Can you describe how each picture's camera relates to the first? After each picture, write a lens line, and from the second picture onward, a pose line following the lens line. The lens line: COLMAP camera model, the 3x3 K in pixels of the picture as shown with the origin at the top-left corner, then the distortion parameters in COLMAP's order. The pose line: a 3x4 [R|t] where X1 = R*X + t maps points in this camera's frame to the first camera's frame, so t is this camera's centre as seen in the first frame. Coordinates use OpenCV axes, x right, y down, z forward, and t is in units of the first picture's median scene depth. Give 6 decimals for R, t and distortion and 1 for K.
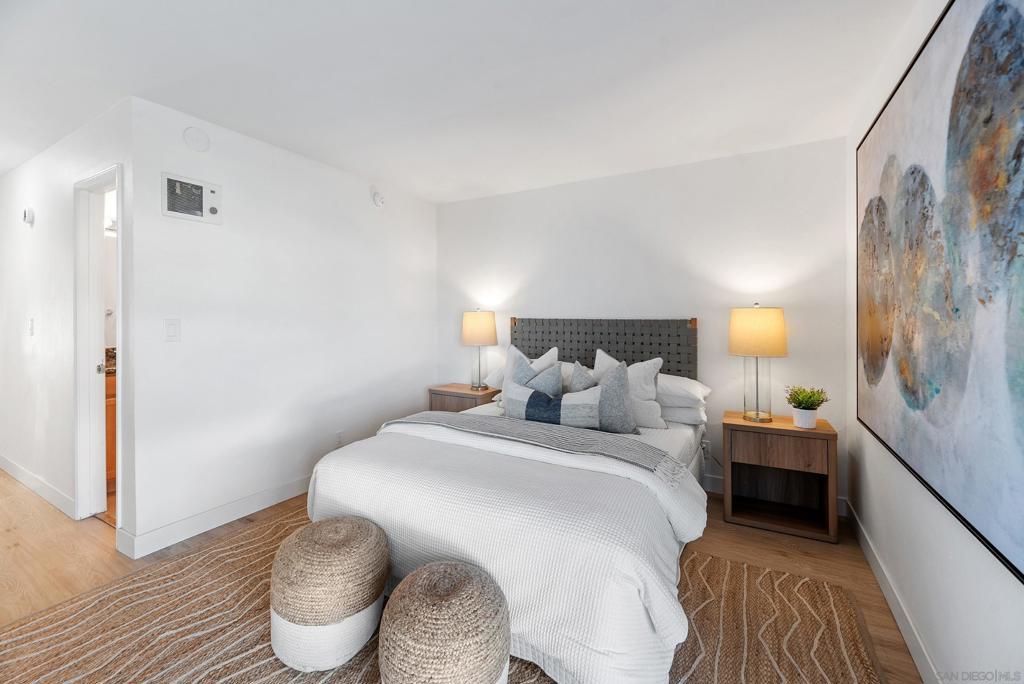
lens RADIAL K [[446.2, 0, 509.3], [0, 446.2, 326.1], [0, 0, 1]] dist [0.001592, -0.002233]
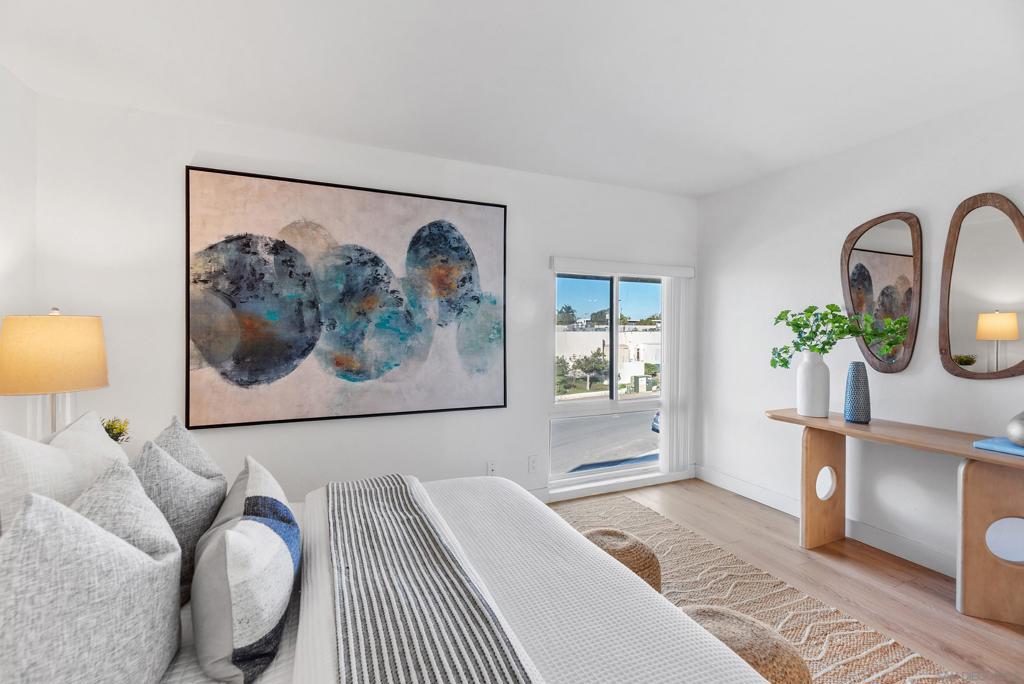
lens RADIAL K [[446.2, 0, 513.3], [0, 446.2, 338.3], [0, 0, 1]] dist [0.001592, -0.002233]
pose [[-0.814958, -0.013381, 0.579366, -0.342660], [0.007836, 0.999388, 0.034105, -0.024259], [-0.579468, 0.032334, -0.814354, 1.122744]]
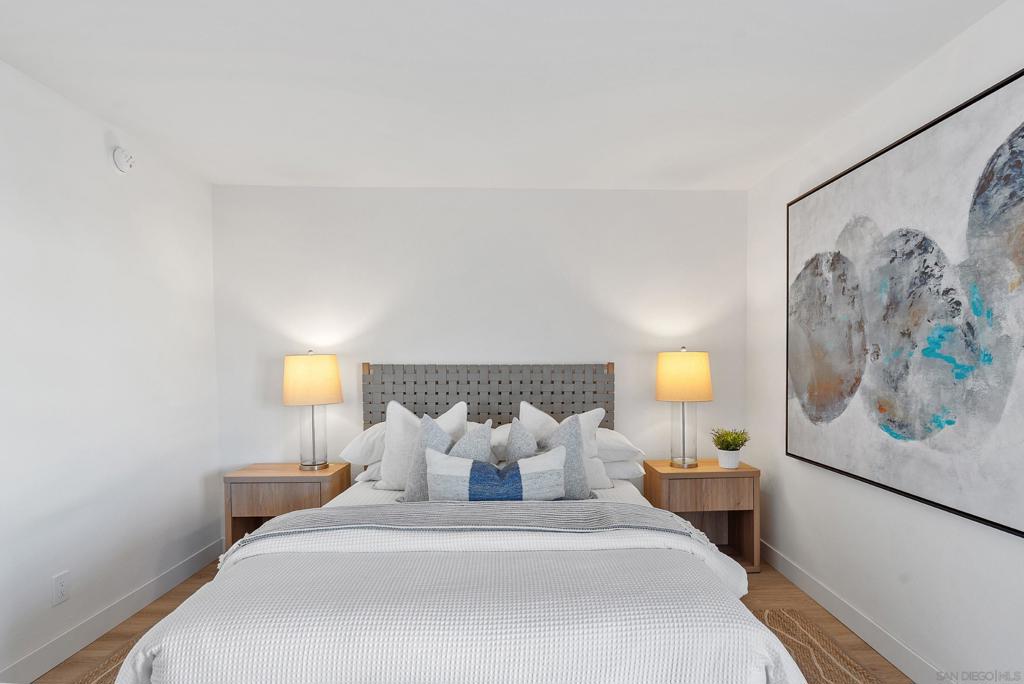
lens RADIAL K [[537.5, 0, 543.8], [0, 537.5, 384.2], [0, 0, 1]] dist [0.000207, -0.000815]
pose [[0.836920, -0.028892, 0.546562, -0.341786], [0.016393, 0.999481, 0.027732, -0.007215], [-0.547079, -0.014249, 0.836960, 0.181296]]
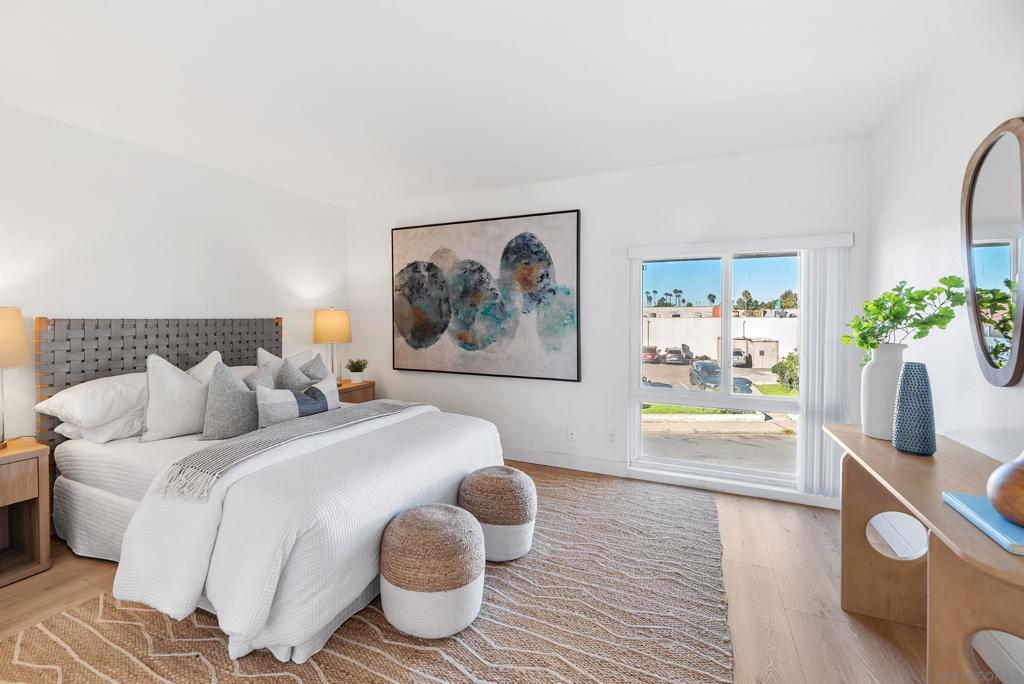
lens RADIAL K [[446.2, 0, 500.6], [0, 446.2, 331.8], [0, 0, 1]] dist [0.001592, -0.002233]
pose [[-0.109055, -0.037692, 0.993321, -0.953711], [0.018718, 0.999026, 0.039963, -0.017751], [-0.993859, 0.022951, -0.108244, 0.596405]]
